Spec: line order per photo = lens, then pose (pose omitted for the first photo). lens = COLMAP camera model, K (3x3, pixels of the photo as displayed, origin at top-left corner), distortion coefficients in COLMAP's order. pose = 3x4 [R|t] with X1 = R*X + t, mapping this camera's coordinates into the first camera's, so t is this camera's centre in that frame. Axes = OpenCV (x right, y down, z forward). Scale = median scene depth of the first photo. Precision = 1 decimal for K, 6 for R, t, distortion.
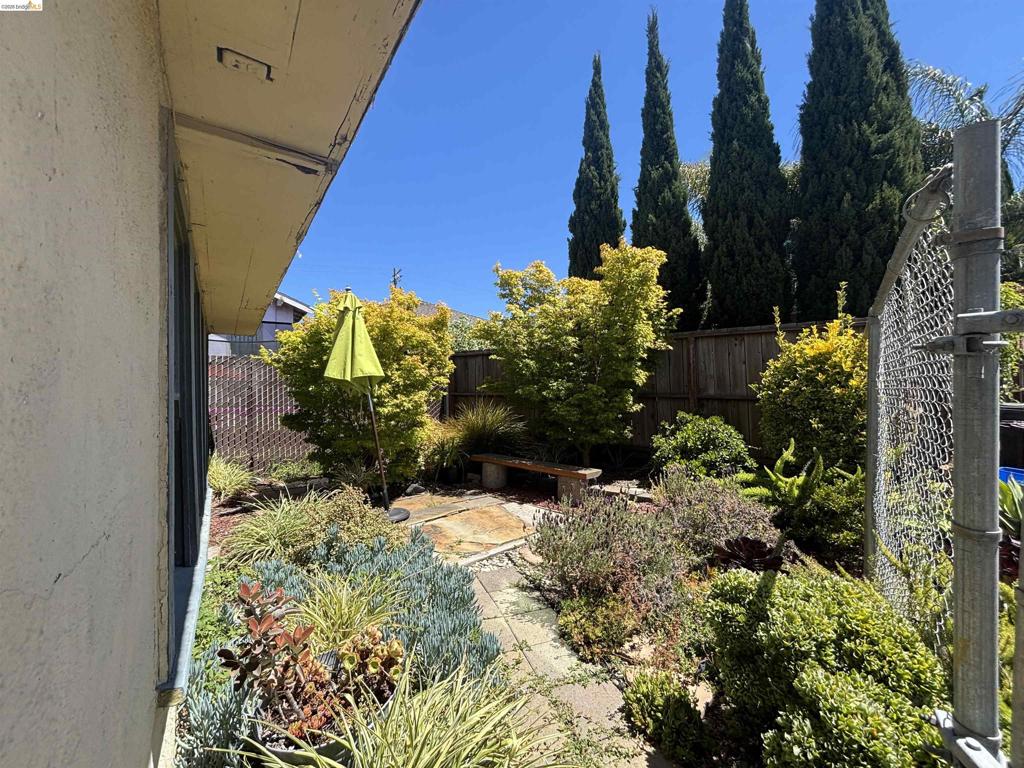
lens RADIAL K [[415.7, 0, 514.8], [0, 415.7, 382.9], [0, 0, 1]] dist [0.005376, 0.000554]
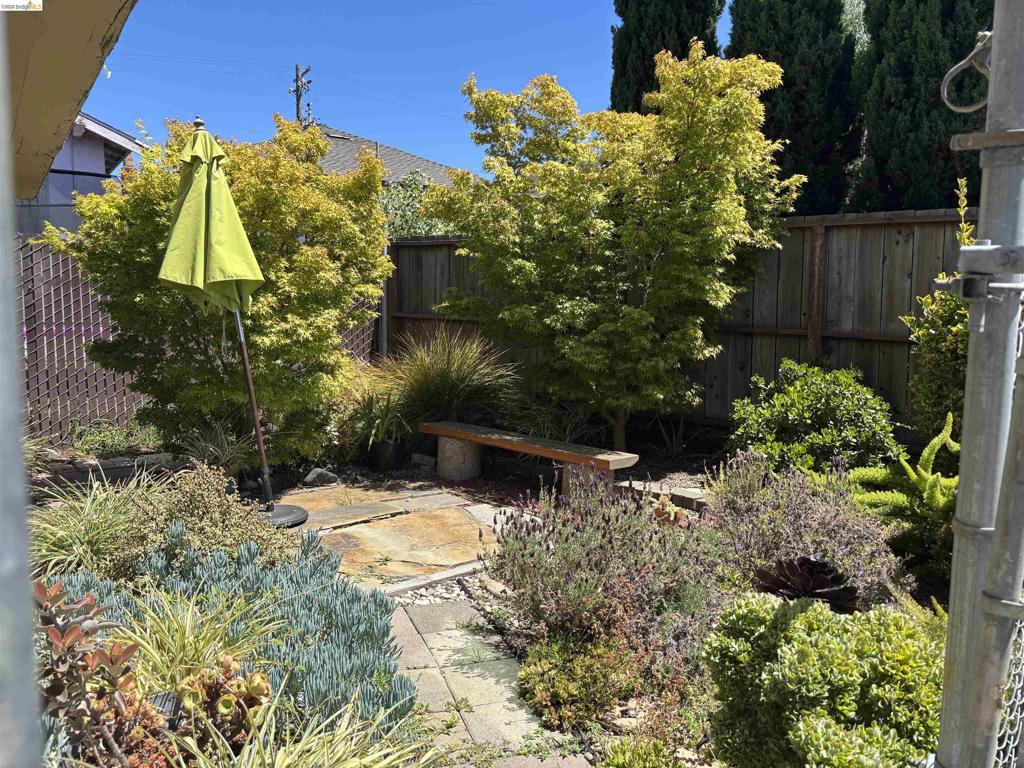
lens RADIAL K [[771.9, 0, 509.1], [0, 771.9, 385.7], [0, 0, 1]] dist [0.043958, -0.032164]
pose [[0.999312, 0.034012, -0.014793, 0.037144], [-0.032055, 0.992632, 0.116853, -0.007282], [0.018659, -0.116299, 0.993039, -0.062609]]
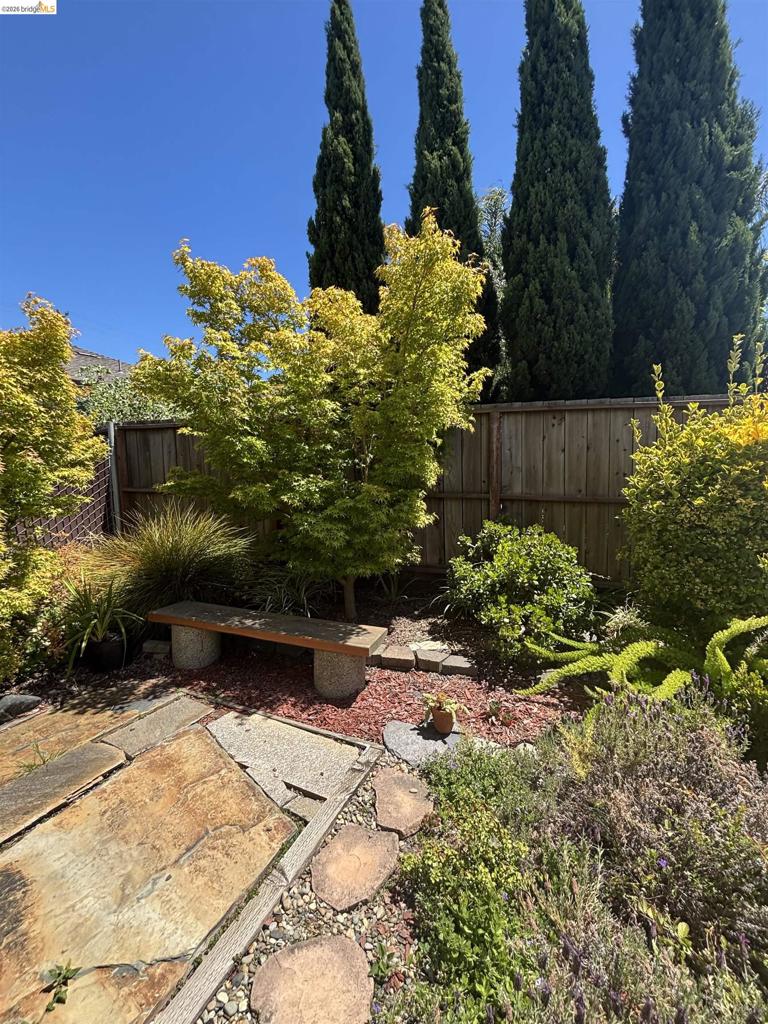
lens RADIAL K [[415.7, 0, 385.0], [0, 415.7, 512.3], [0, 0, 1]] dist [0.005376, 0.000554]
pose [[0.939119, -0.033934, 0.341911, 0.006125], [-0.006748, 0.993097, 0.117099, -0.024724], [-0.343525, -0.112277, 0.932408, 0.422621]]
